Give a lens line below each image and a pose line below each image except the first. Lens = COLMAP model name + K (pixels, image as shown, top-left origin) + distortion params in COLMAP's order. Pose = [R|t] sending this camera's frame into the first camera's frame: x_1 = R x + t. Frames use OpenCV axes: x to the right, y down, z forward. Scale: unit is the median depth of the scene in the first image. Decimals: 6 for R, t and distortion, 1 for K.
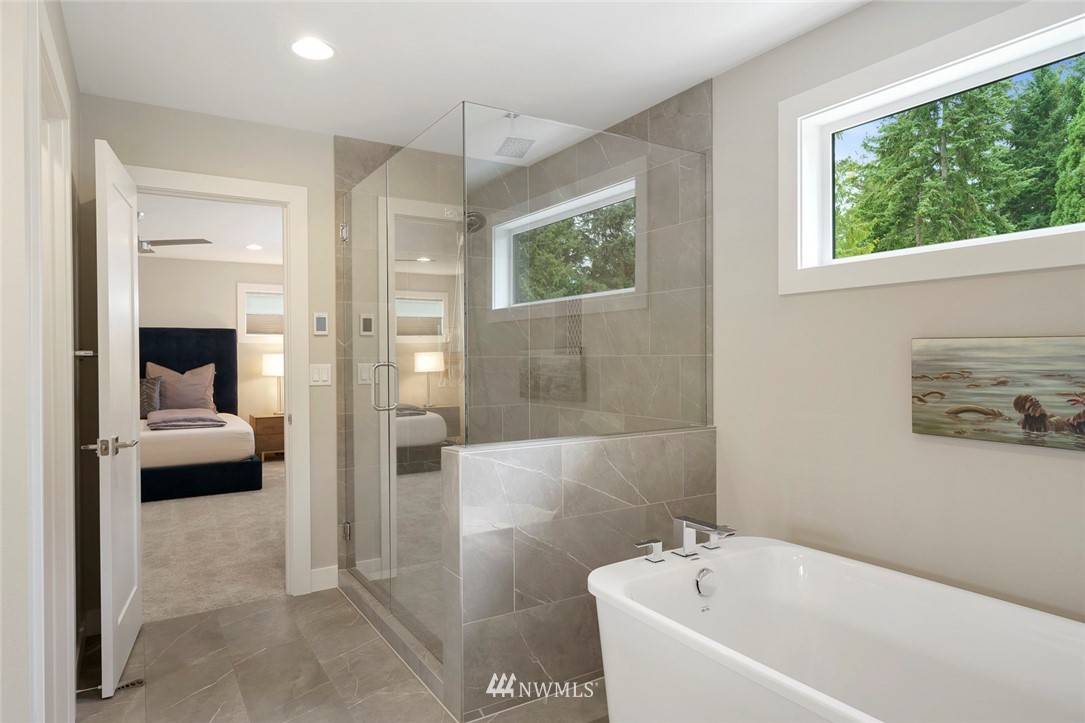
lens RADIAL K [[650.0, 0, 538.7], [0, 650.0, 359.1], [0, 0, 1]] dist [0.000233, -0.001549]
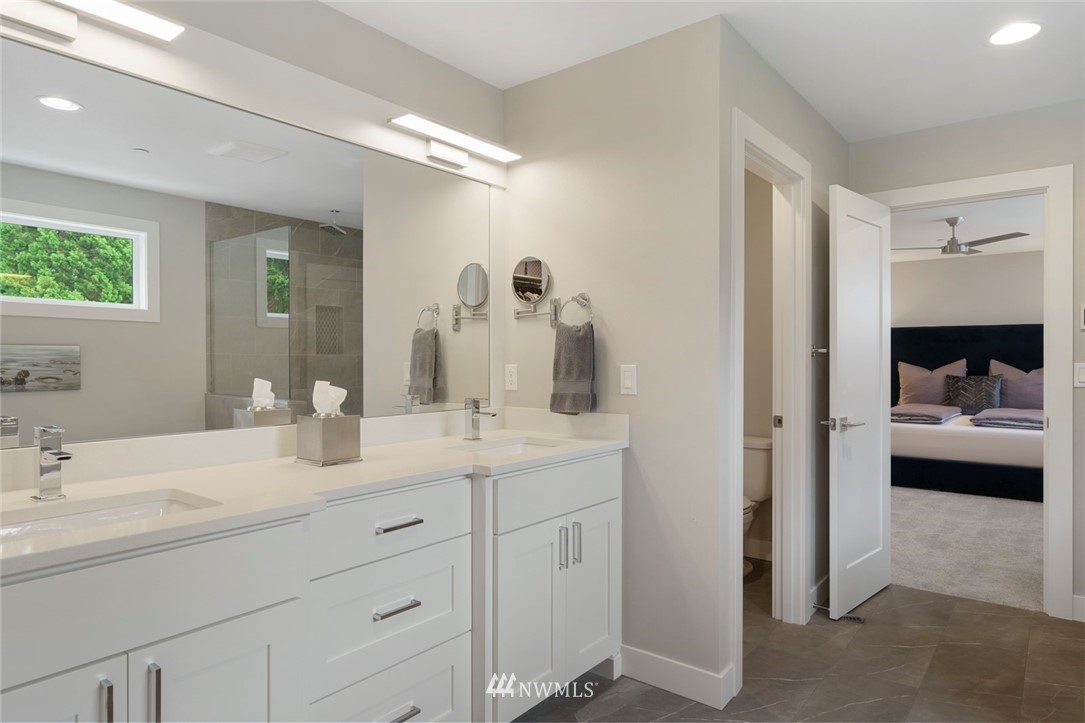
lens RADIAL K [[650.0, 0, 543.3], [0, 650.0, 359.4], [0, 0, 1]] dist [0.000233, -0.001549]
pose [[0.339776, 0.011087, -0.940441, 0.801699], [-0.007793, 0.999929, 0.008973, 0.002679], [0.940474, 0.004280, 0.339838, 0.057618]]
